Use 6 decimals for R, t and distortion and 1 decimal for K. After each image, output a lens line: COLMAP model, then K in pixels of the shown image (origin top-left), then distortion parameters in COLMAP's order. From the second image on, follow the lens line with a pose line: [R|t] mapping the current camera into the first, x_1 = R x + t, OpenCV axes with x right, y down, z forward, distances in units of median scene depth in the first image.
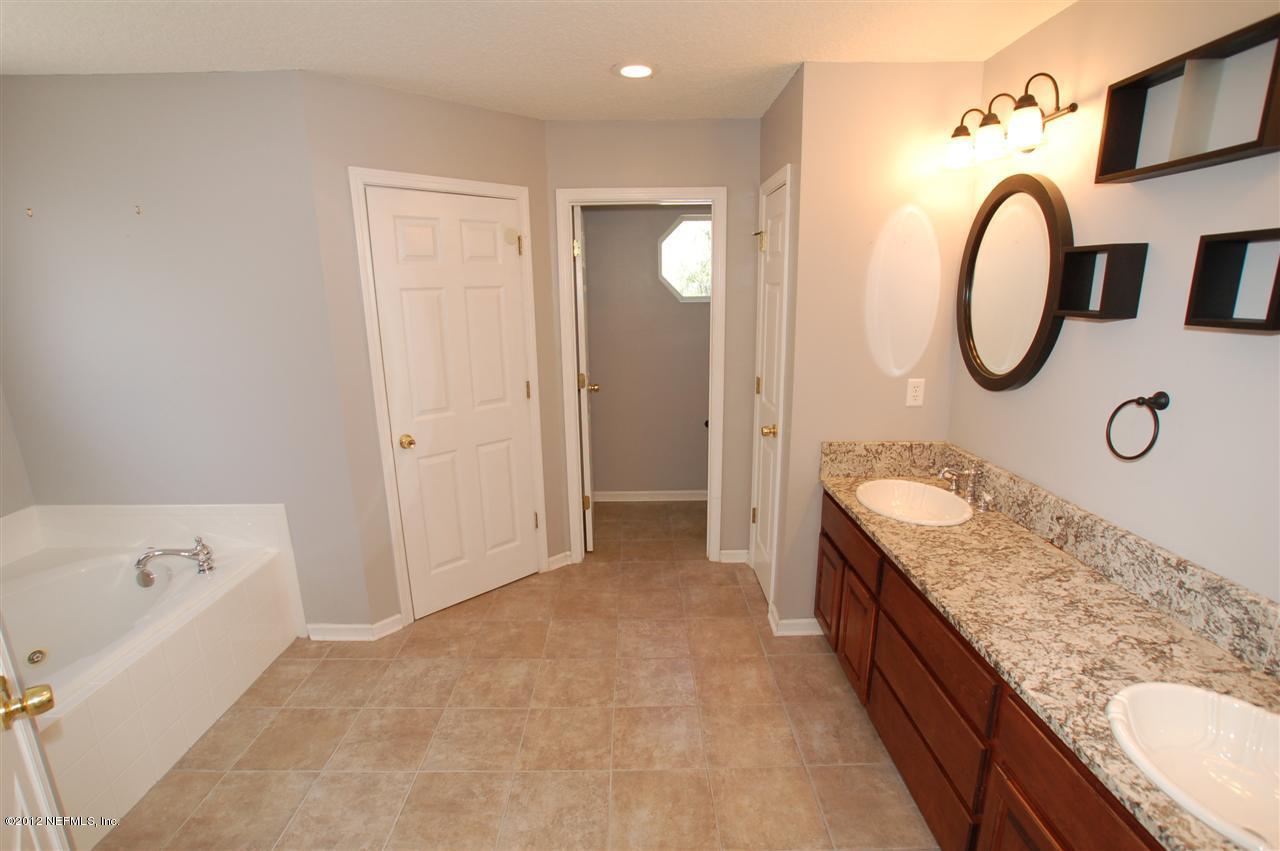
lens RADIAL K [[612.7, 0, 629.6], [0, 612.7, 445.6], [0, 0, 1]] dist [-0.036327, 0.004099]
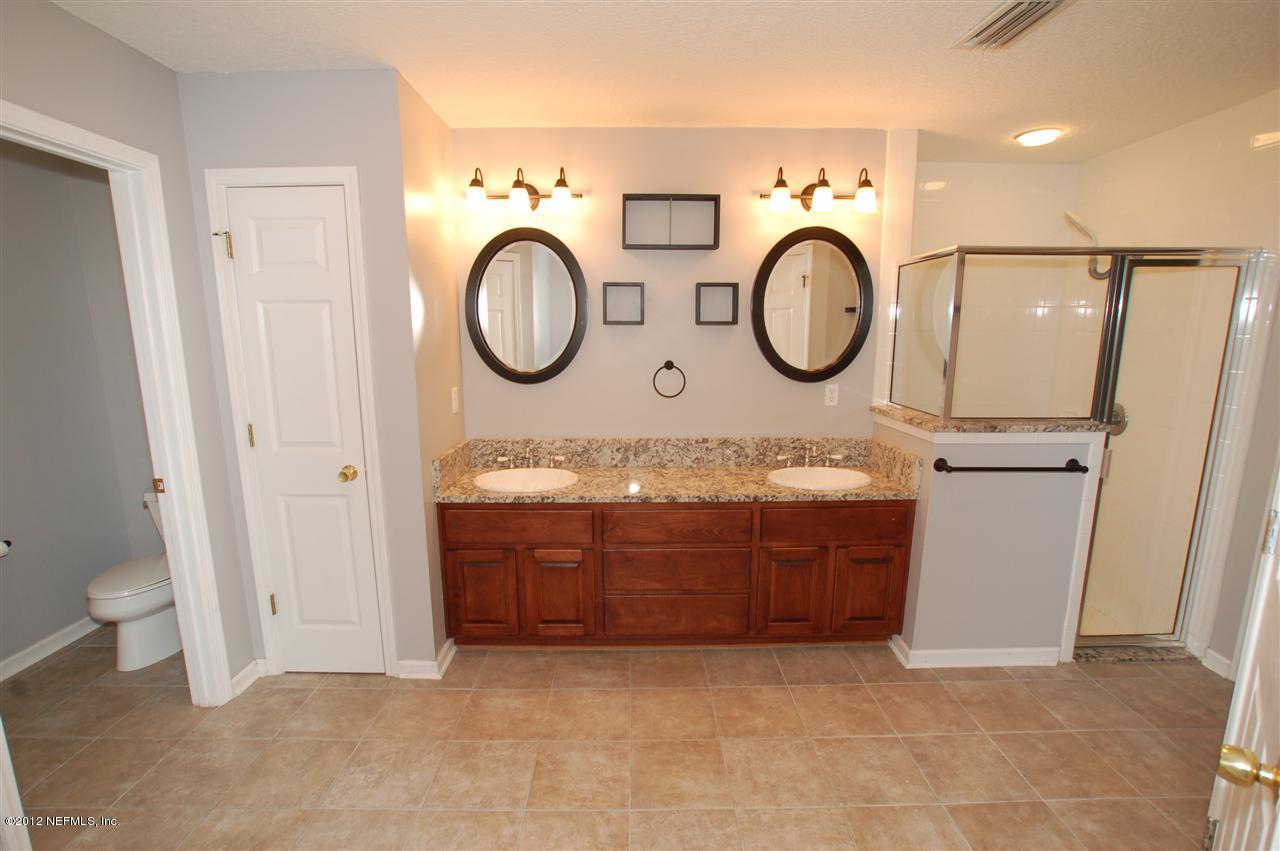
lens RADIAL K [[612.7, 0, 643.1], [0, 612.7, 438.5], [0, 0, 1]] dist [-0.036327, 0.004099]
pose [[-0.004120, -0.170011, 0.985434, -0.890353], [0.251459, 0.953601, 0.165570, -0.160439], [-0.967859, 0.248478, 0.038821, 0.849021]]
